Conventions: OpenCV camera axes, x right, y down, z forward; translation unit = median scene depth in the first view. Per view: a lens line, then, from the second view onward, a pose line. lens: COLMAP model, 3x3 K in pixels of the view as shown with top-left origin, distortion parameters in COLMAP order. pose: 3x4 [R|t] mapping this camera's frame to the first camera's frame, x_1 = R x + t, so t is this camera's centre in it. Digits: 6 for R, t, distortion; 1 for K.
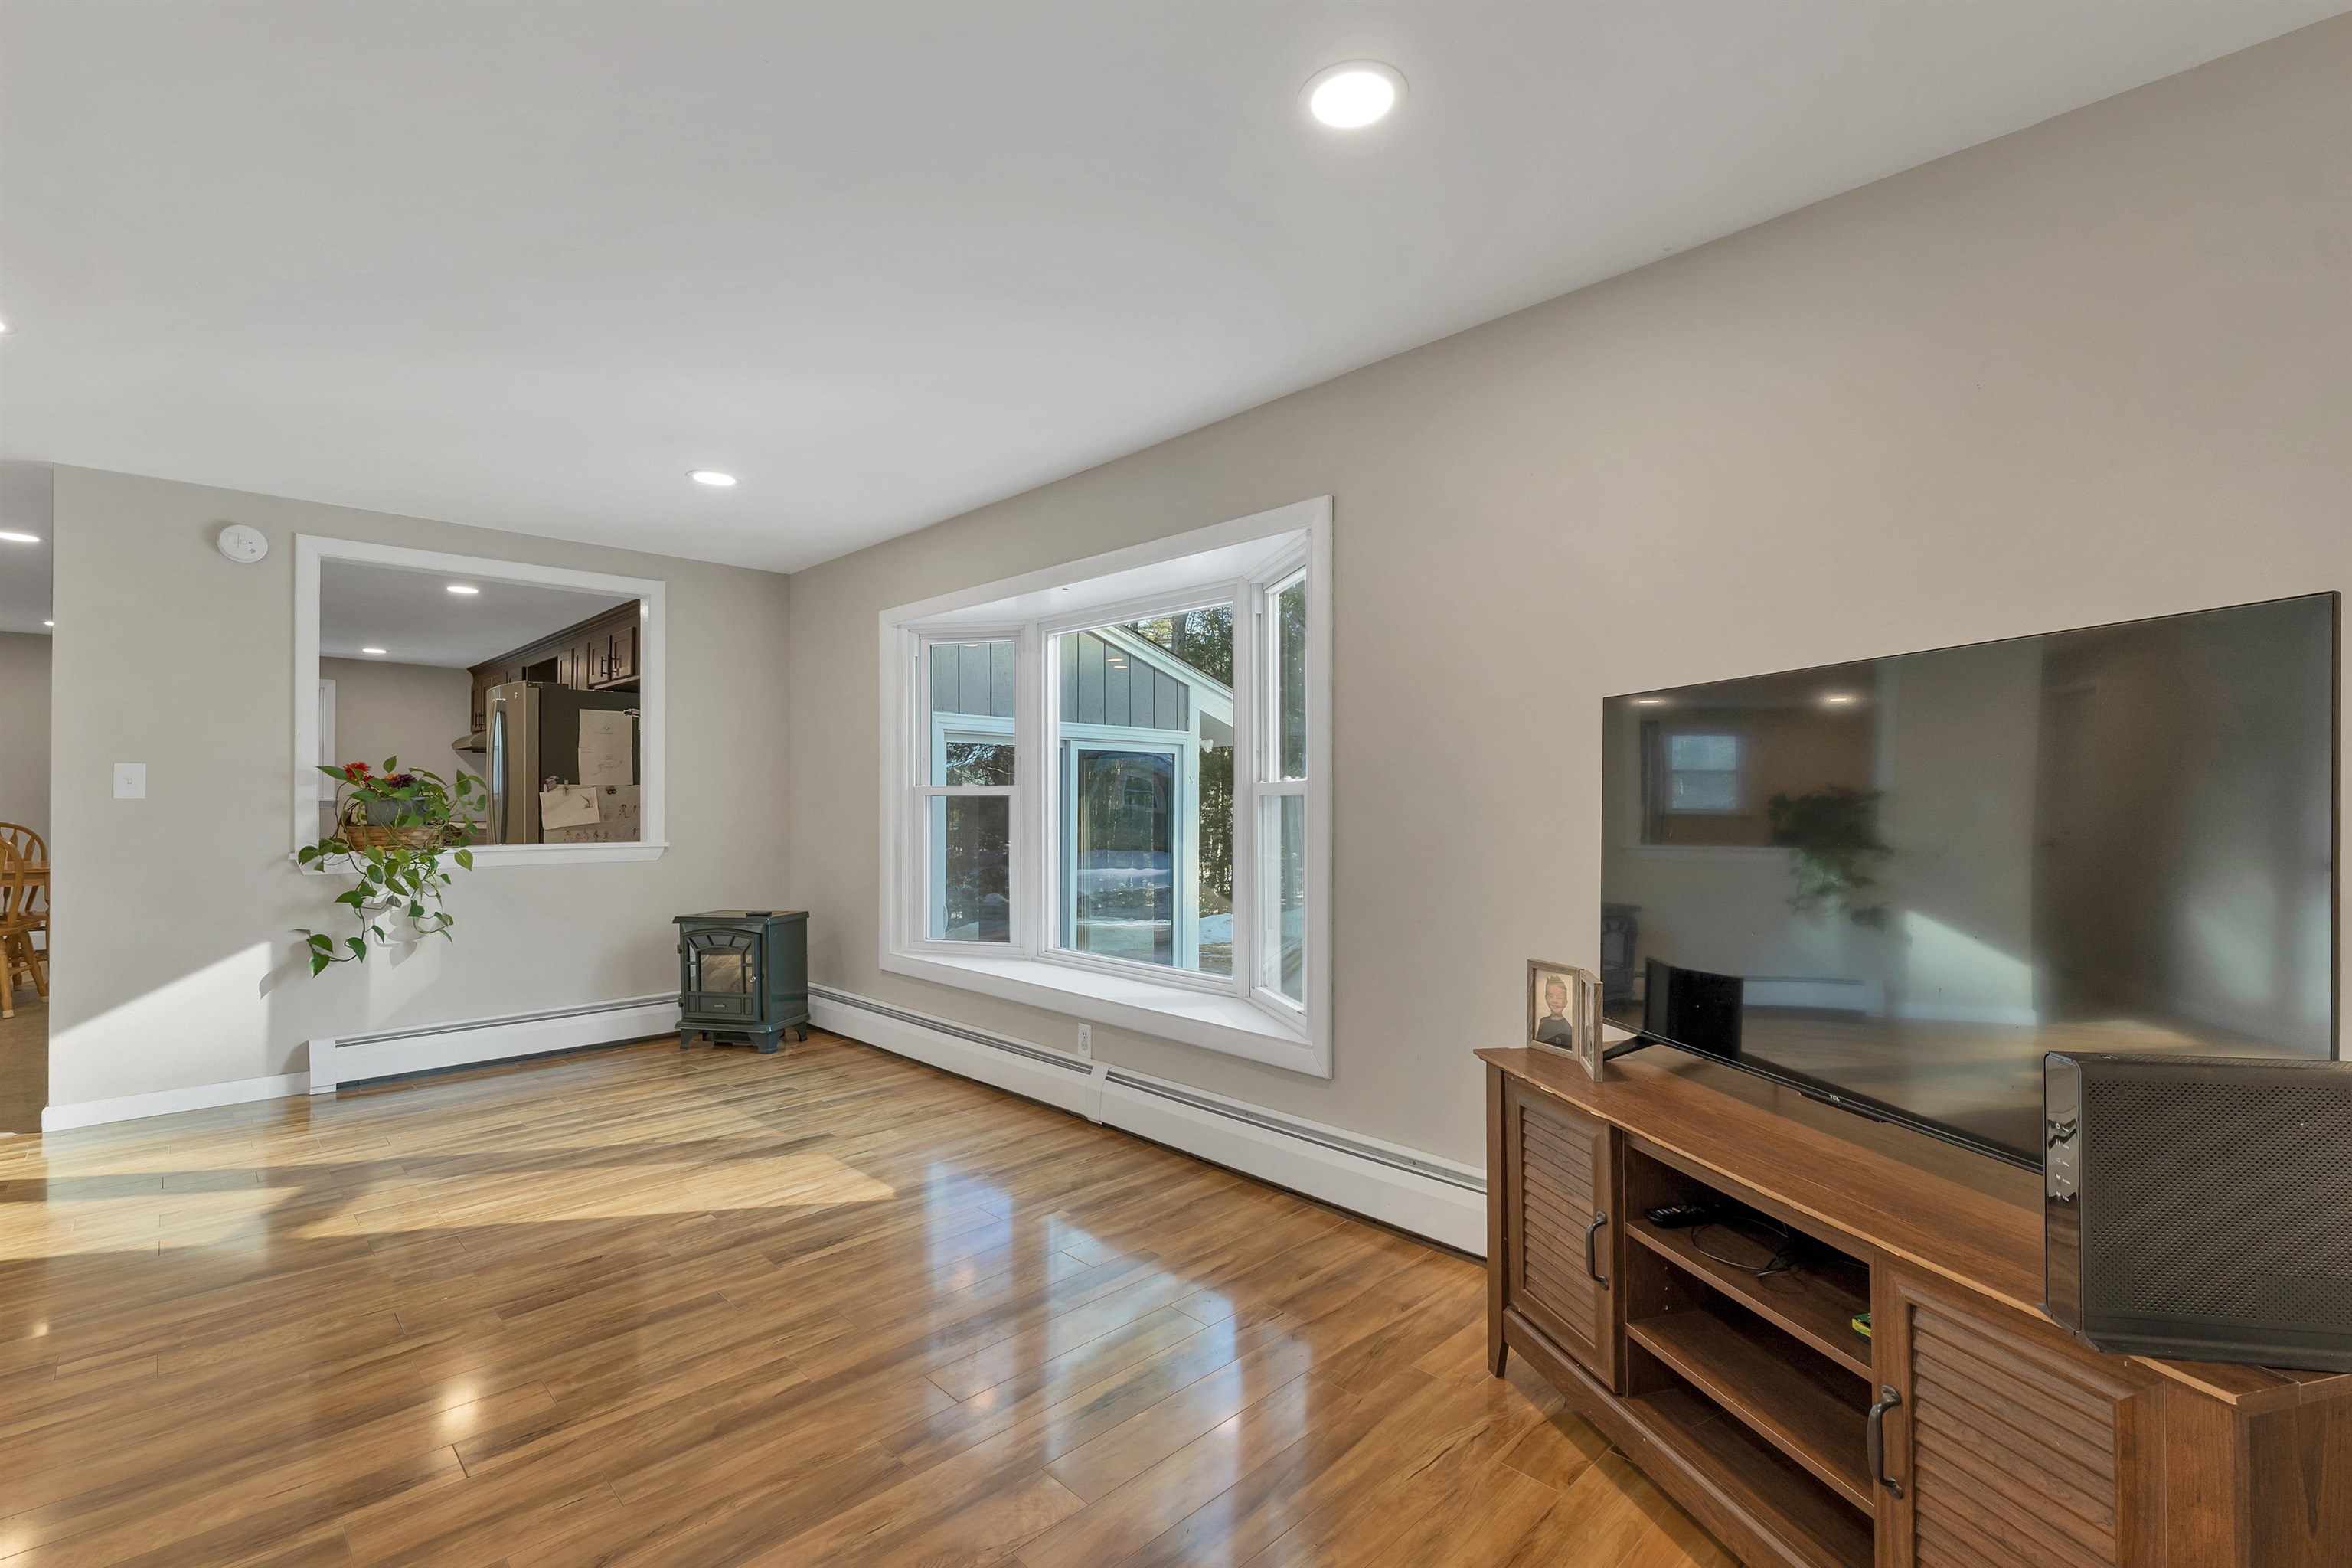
lens RADIAL K [[1050.7, 0, 1176.0], [0, 1050.7, 784.0], [0, 0, 1]] dist [0.001806, 0.000345]
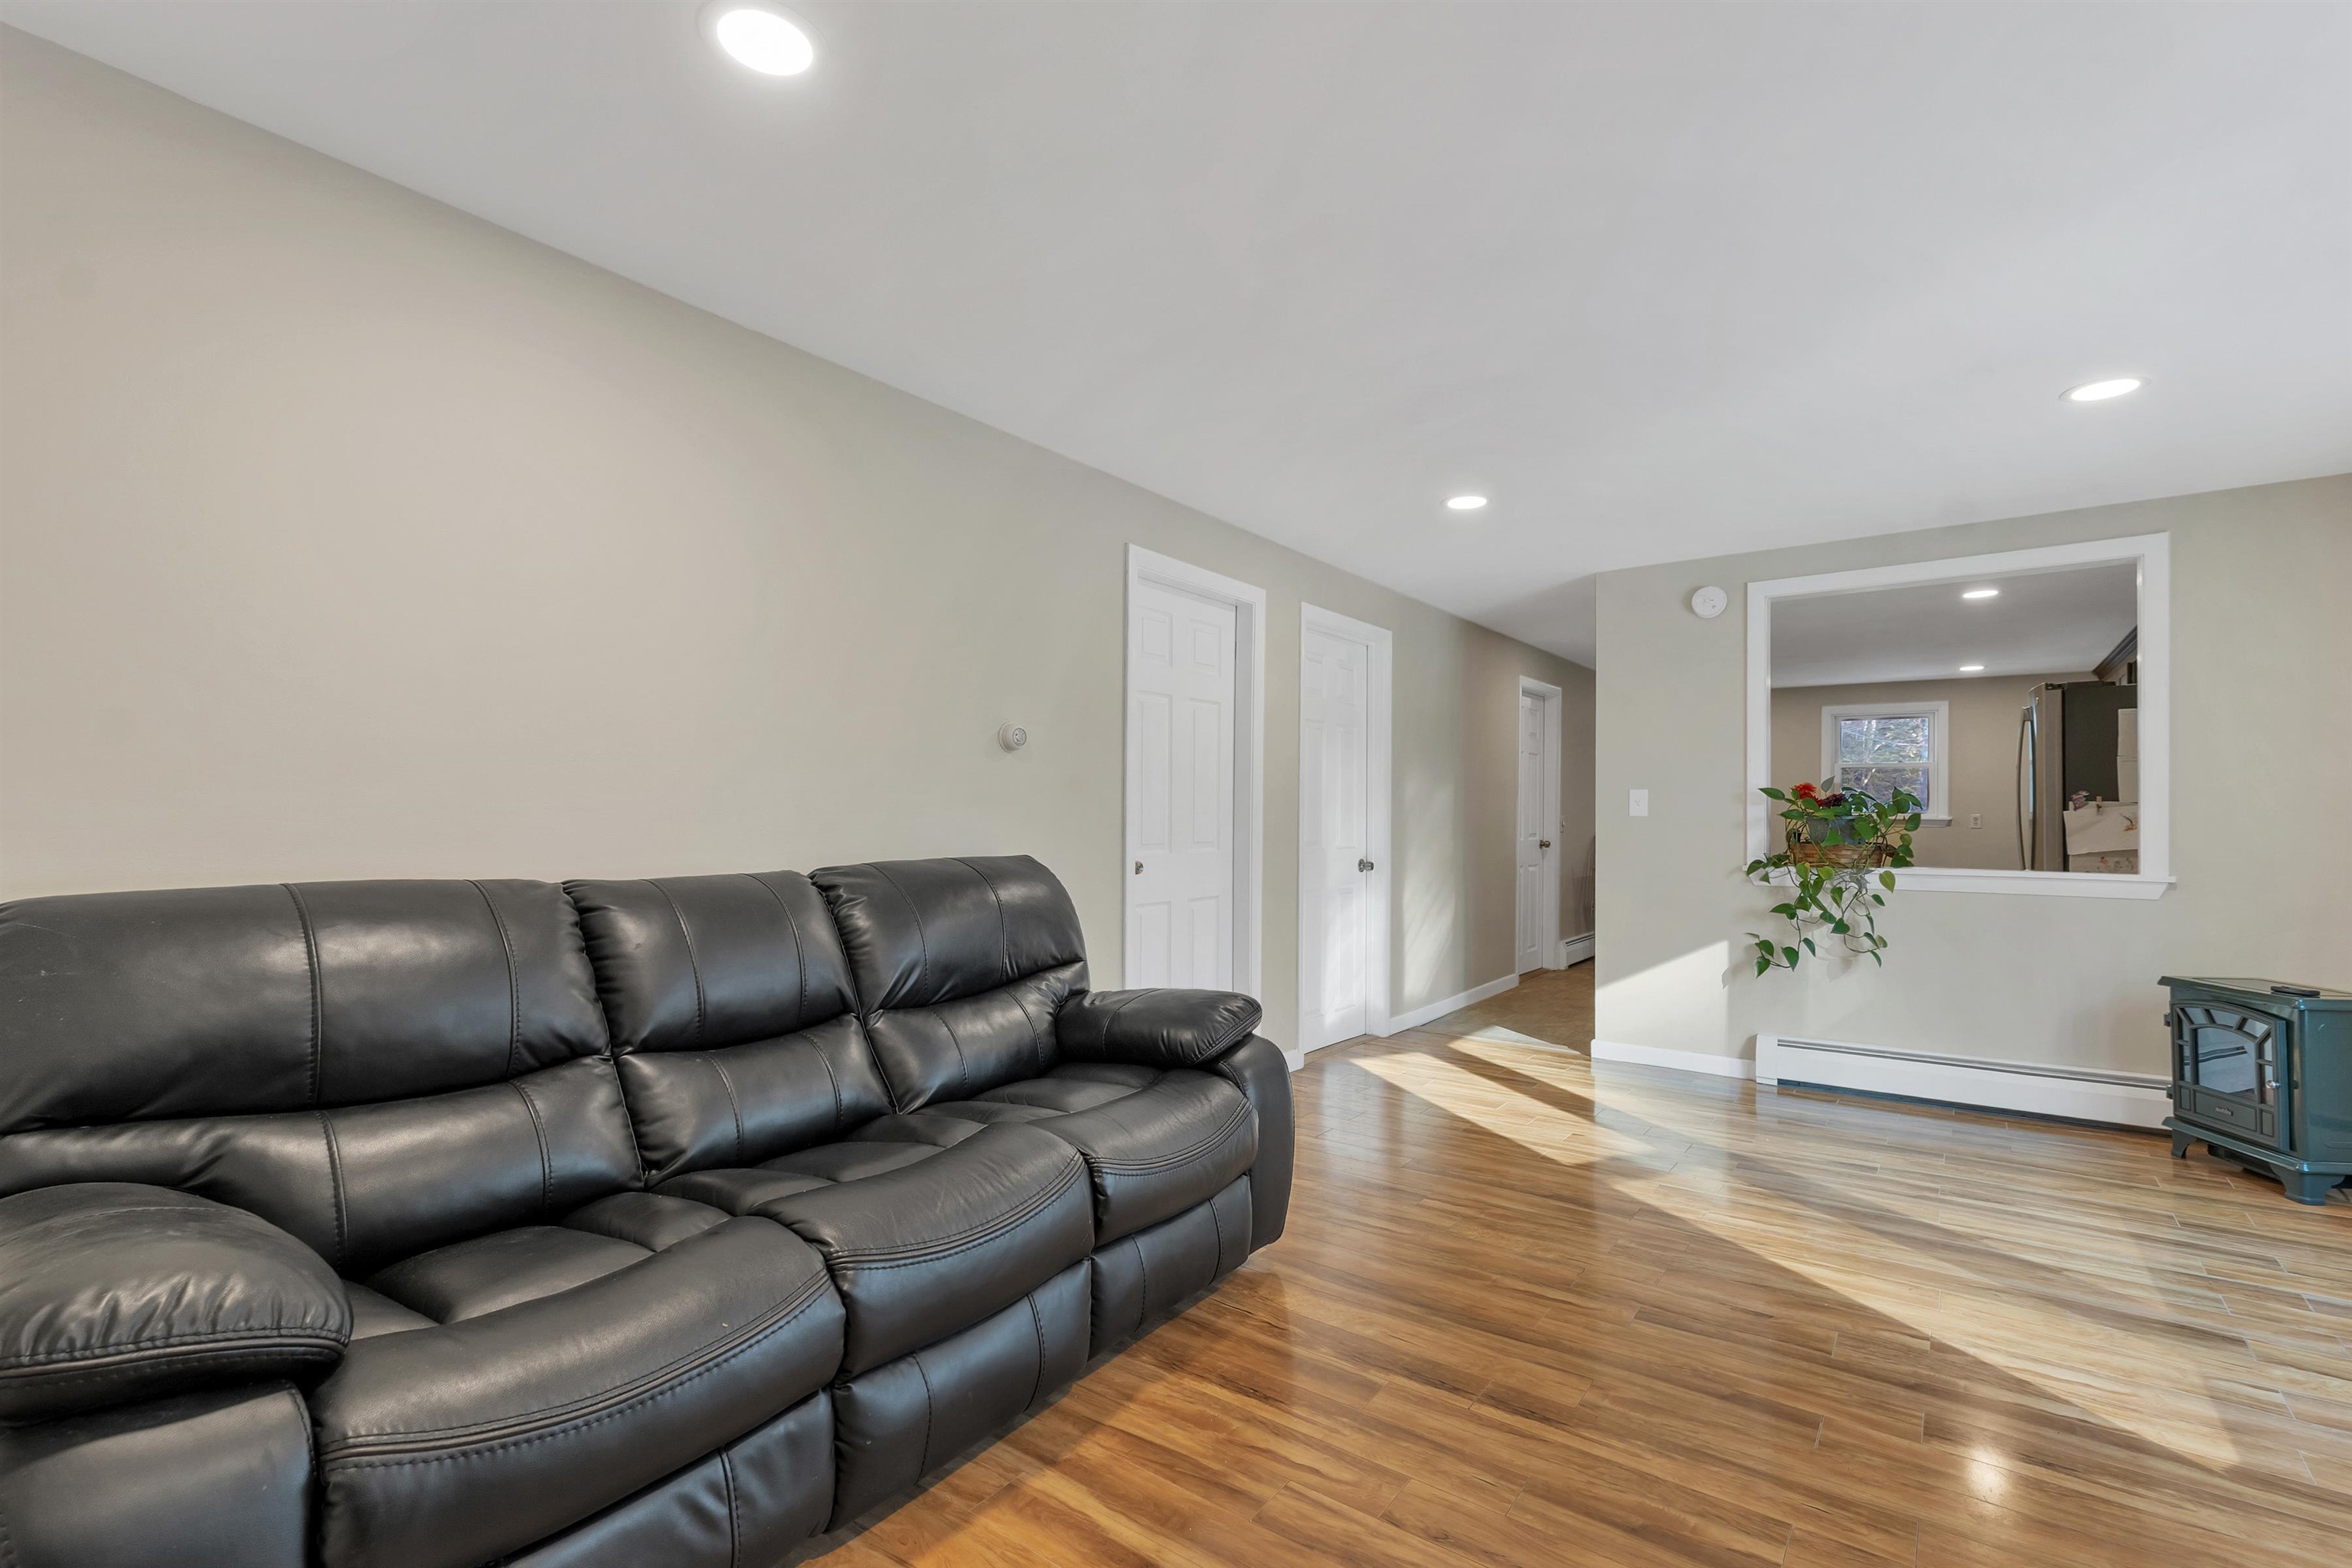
lens RADIAL K [[1040.9, 0, 1179.2], [0, 1040.9, 799.5], [0, 0, 1]] dist [0.000895, -0.000031]
pose [[0.155412, -0.013004, -0.987764, 0.175671], [0.009912, 0.999884, -0.011604, 0.001872], [0.987800, -0.007987, 0.155523, 0.222364]]
